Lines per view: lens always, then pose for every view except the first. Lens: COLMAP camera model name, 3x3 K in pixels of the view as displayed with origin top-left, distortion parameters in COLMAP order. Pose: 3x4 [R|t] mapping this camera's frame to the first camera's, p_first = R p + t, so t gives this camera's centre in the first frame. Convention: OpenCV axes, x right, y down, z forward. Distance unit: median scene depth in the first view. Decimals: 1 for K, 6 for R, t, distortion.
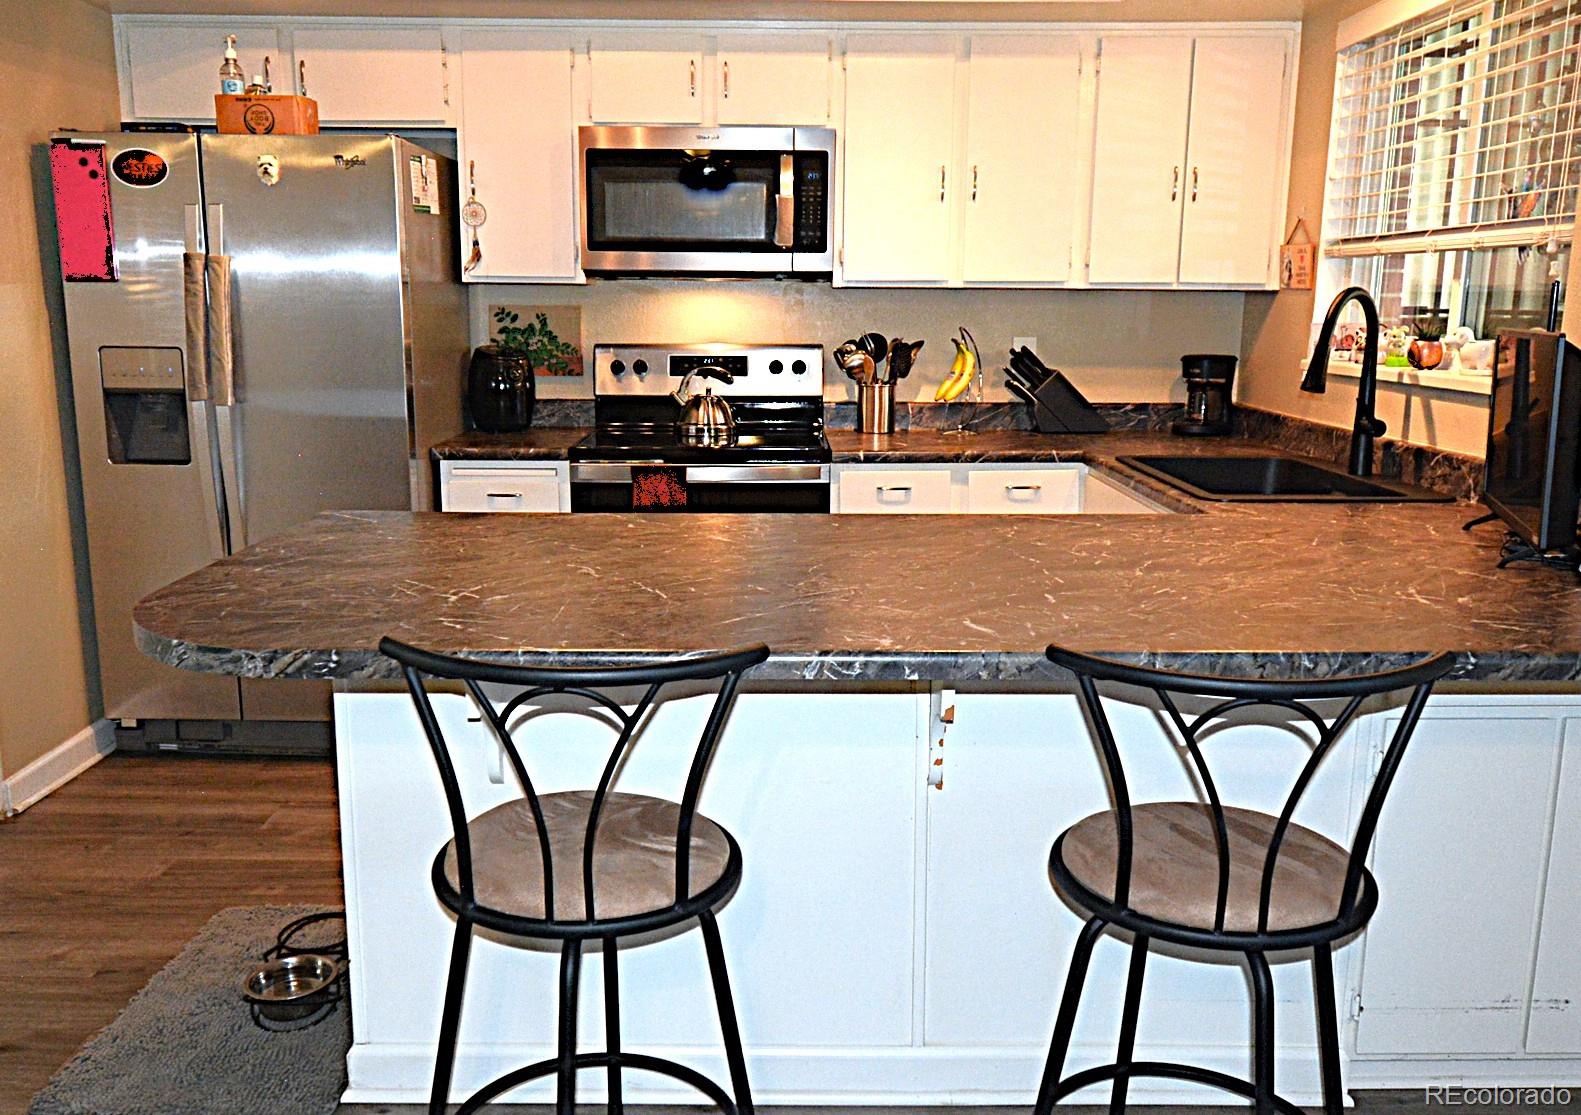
lens RADIAL K [[1343.7, 0, 766.8], [0, 1343.7, 568.5], [0, 0, 1]] dist [0.024149, -0.009468]
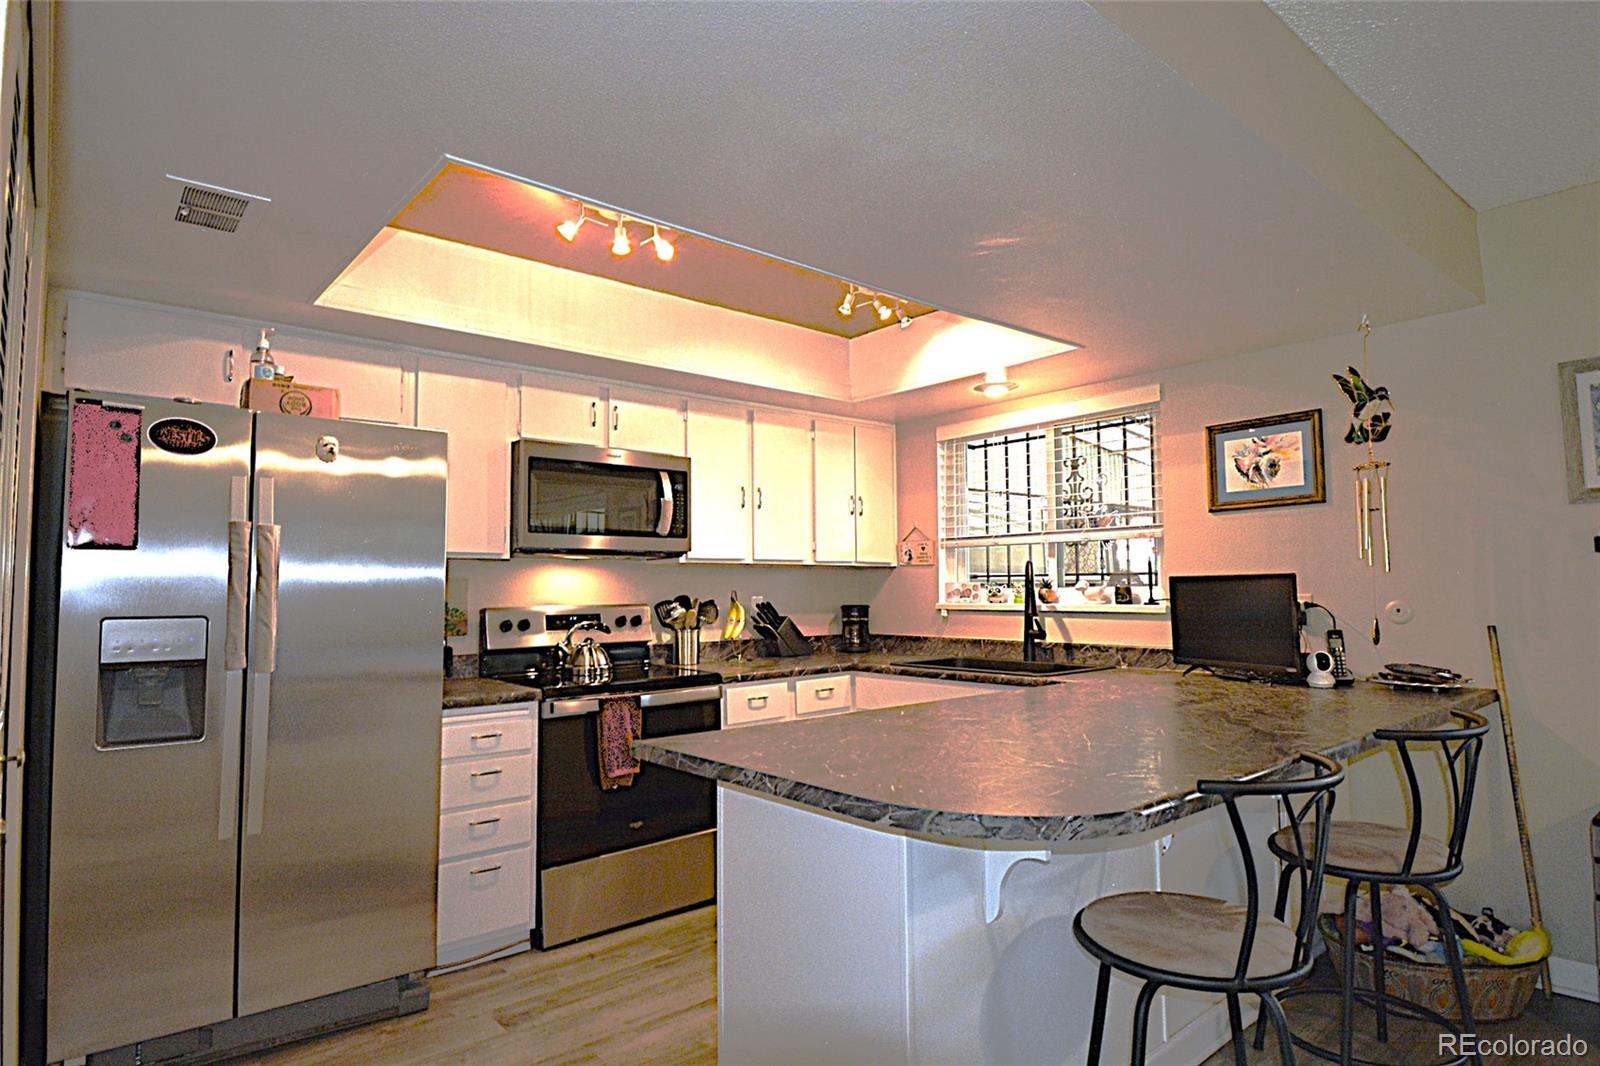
lens RADIAL K [[891.6, 0, 808.3], [0, 891.6, 534.8], [0, 0, 1]] dist [0.006034, -0.003177]
pose [[0.755354, 0.027928, 0.654722, -0.497601], [0.141585, 0.968539, -0.204661, -0.026397], [-0.639839, 0.247291, 0.727635, 0.230862]]
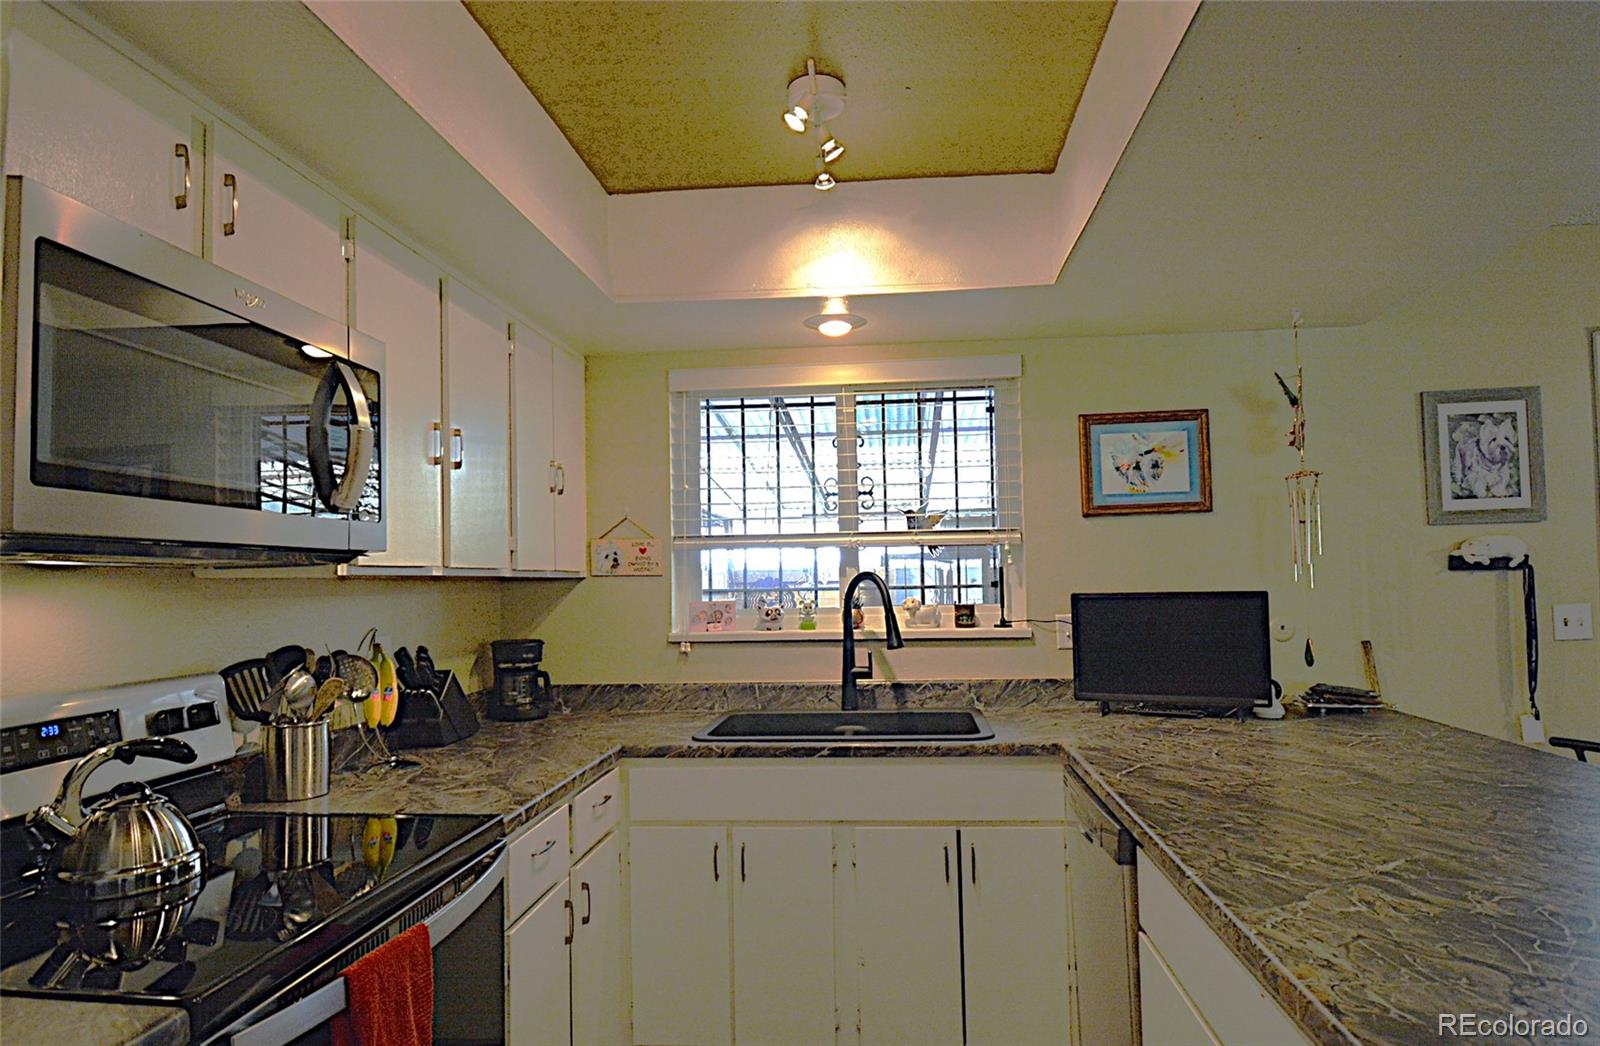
lens RADIAL K [[907.6, 0, 827.2], [0, 907.6, 536.5], [0, 0, 1]] dist [0.018959, -0.000458]
pose [[0.069100, 0.041850, 0.996732, -0.387658], [0.214924, 0.975033, -0.055839, -0.162651], [-0.974183, 0.218080, 0.058380, 0.793834]]
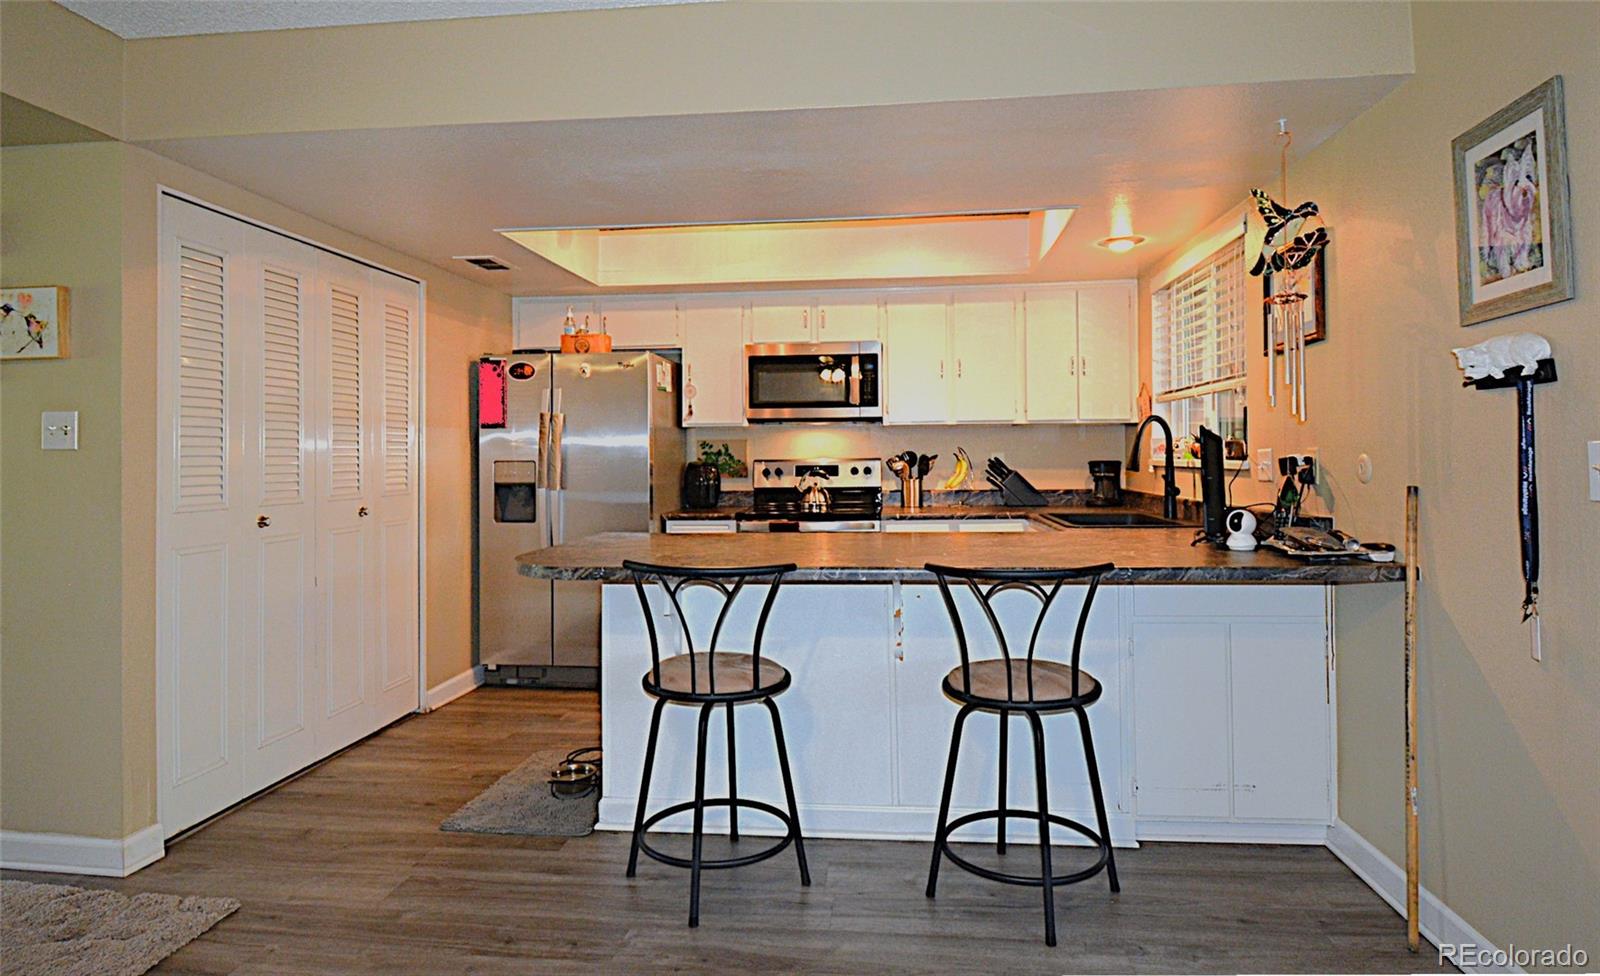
lens RADIAL K [[903.2, 0, 803.6], [0, 903.2, 441.3], [0, 0, 1]] dist [0.035458, -0.000080]
pose [[0.994519, -0.017474, -0.103090, 0.071659], [-0.004814, 0.977239, -0.212089, 0.074109], [0.104449, 0.211423, 0.971798, -0.199080]]
